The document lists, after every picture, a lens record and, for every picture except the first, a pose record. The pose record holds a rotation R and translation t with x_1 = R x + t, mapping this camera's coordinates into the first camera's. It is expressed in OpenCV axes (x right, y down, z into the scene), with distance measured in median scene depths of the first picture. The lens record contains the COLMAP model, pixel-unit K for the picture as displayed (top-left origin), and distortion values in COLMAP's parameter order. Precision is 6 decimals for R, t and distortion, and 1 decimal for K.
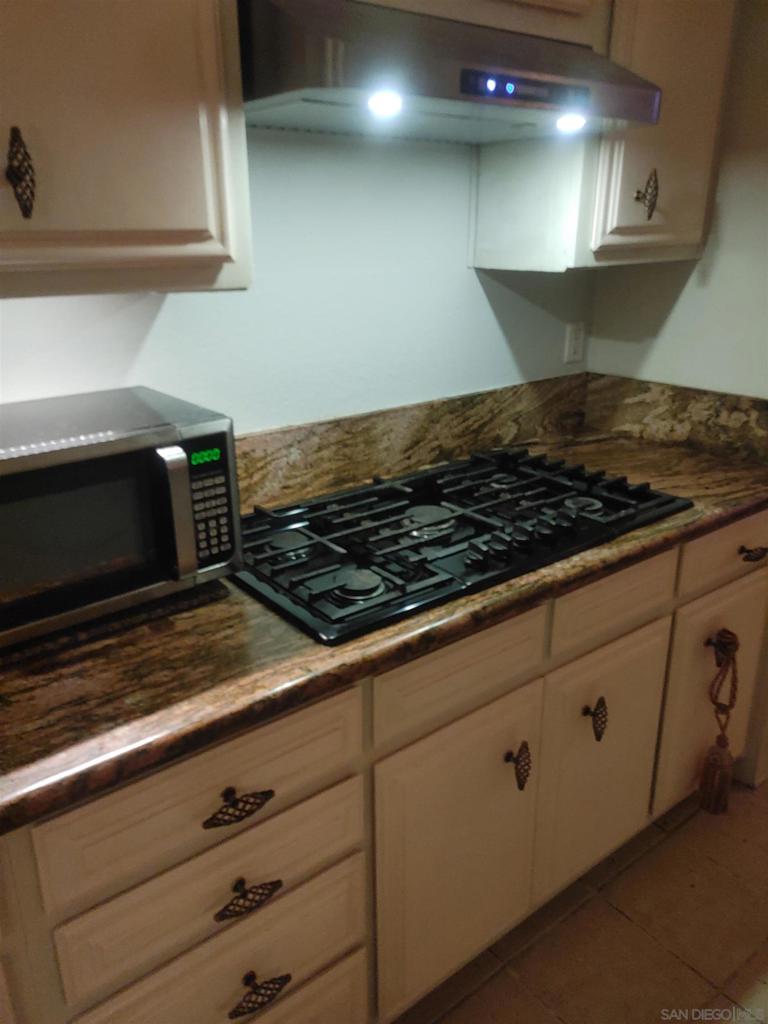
lens RADIAL K [[774.9, 0, 386.4], [0, 774.9, 514.1], [0, 0, 1]] dist [0.053219, -0.037881]
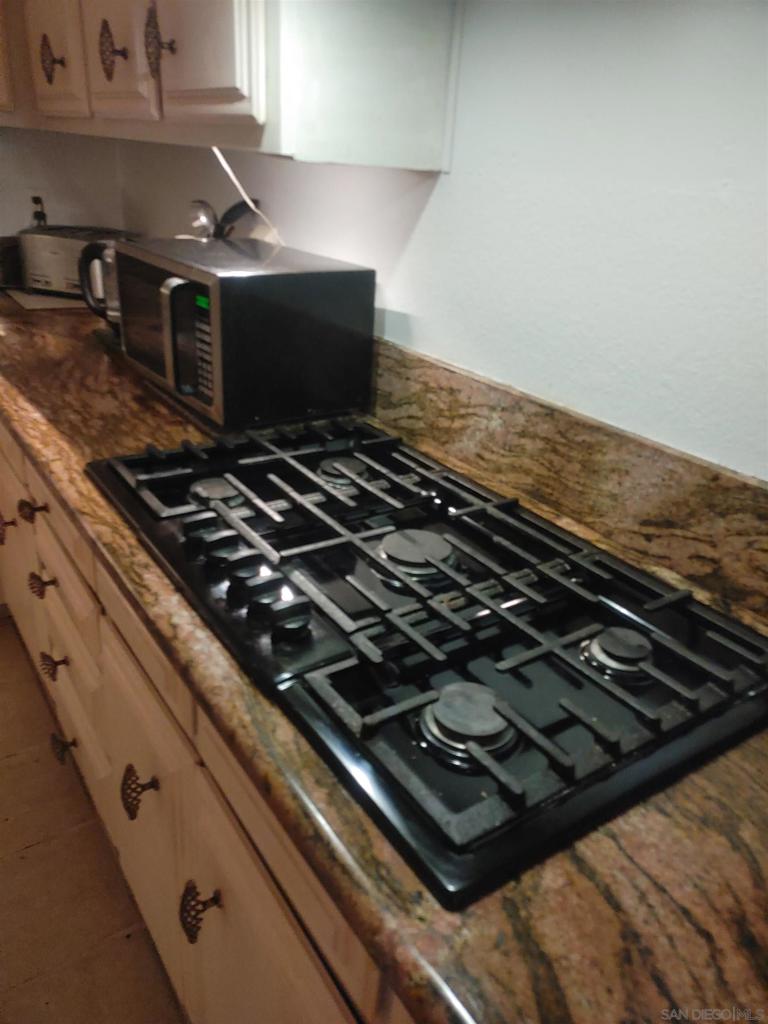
lens RADIAL K [[774.9, 0, 388.1], [0, 774.9, 508.4], [0, 0, 1]] dist [0.053219, -0.037881]
pose [[-0.069540, 0.412165, -0.908452, 0.605783], [-0.409386, 0.818650, 0.402759, -0.266213], [0.909707, 0.399915, 0.111805, 0.833451]]
